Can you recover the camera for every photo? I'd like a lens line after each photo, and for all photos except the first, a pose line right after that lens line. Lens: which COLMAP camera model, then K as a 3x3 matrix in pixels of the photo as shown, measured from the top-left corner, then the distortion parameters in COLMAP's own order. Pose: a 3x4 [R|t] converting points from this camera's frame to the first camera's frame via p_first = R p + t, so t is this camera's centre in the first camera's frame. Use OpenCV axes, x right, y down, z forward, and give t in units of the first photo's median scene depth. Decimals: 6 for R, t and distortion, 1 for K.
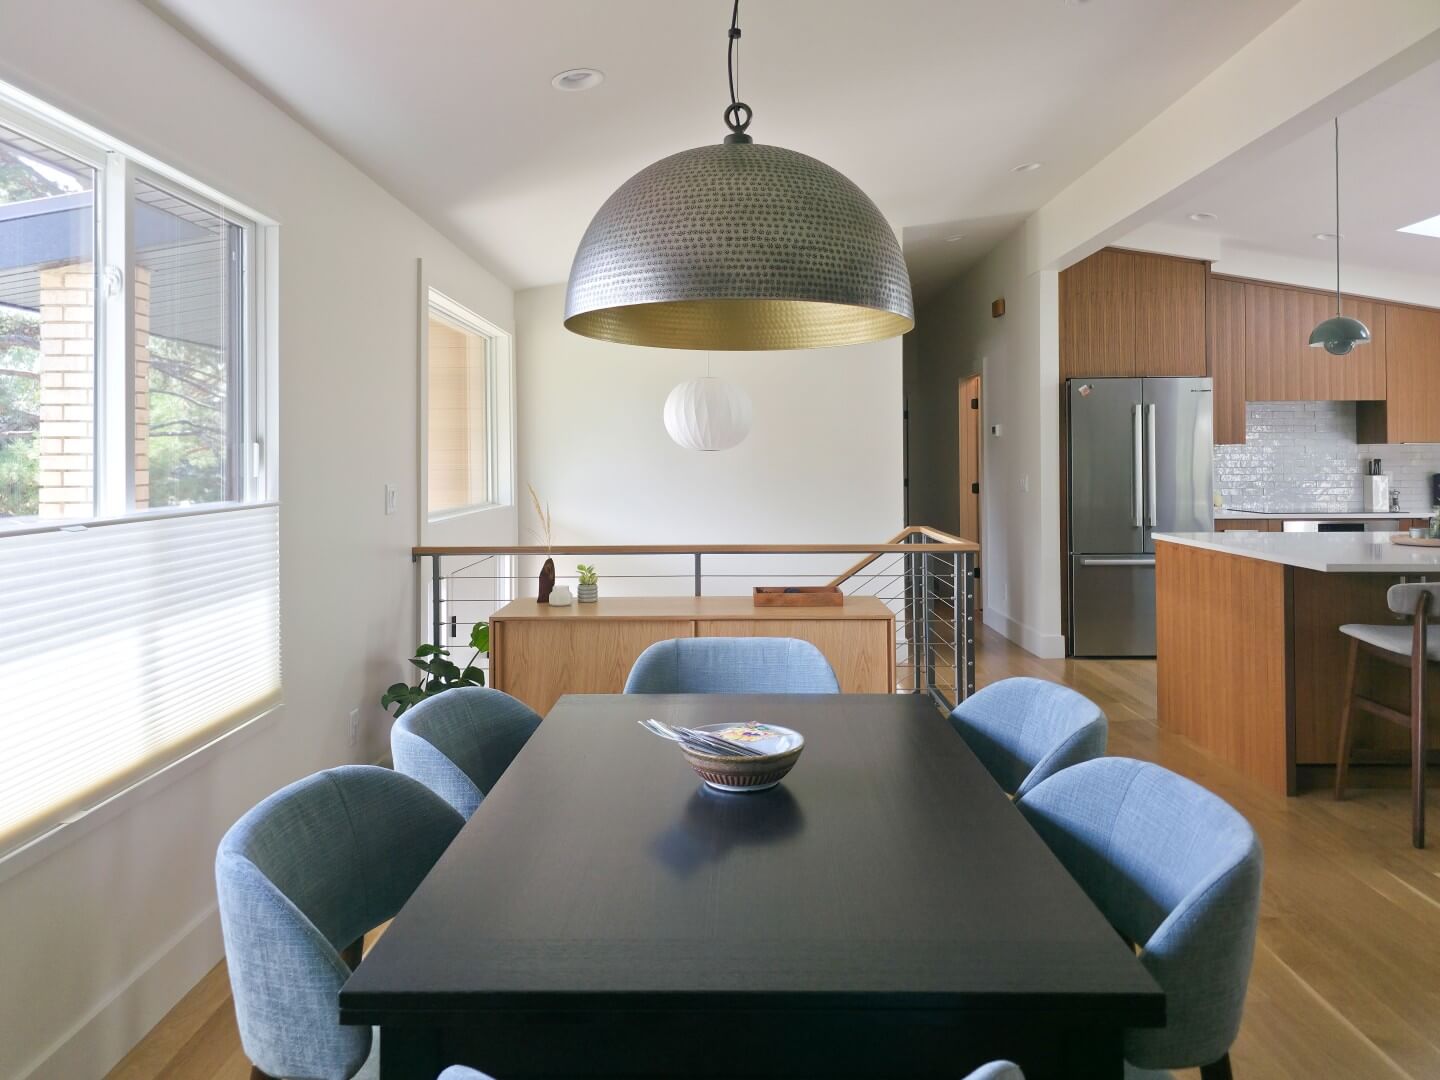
lens RADIAL K [[990.3, 0, 727.1], [0, 990.3, 450.9], [0, 0, 1]] dist [0.021365, -0.023034]
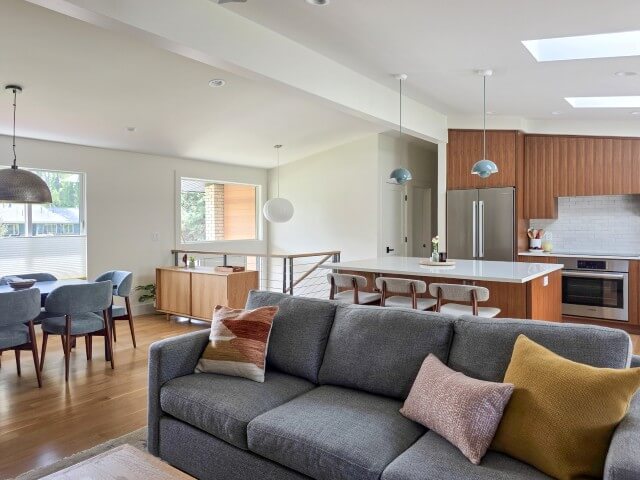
lens RADIAL K [[440.1, 0, 311.0], [0, 440.1, 227.9], [0, 0, 1]] dist [0.021365, -0.023034]
pose [[0.789116, 0.006036, -0.614215, 0.711340], [0.004977, 0.999856, 0.016220, -0.005183], [0.614224, -0.015856, 0.788972, 0.016164]]
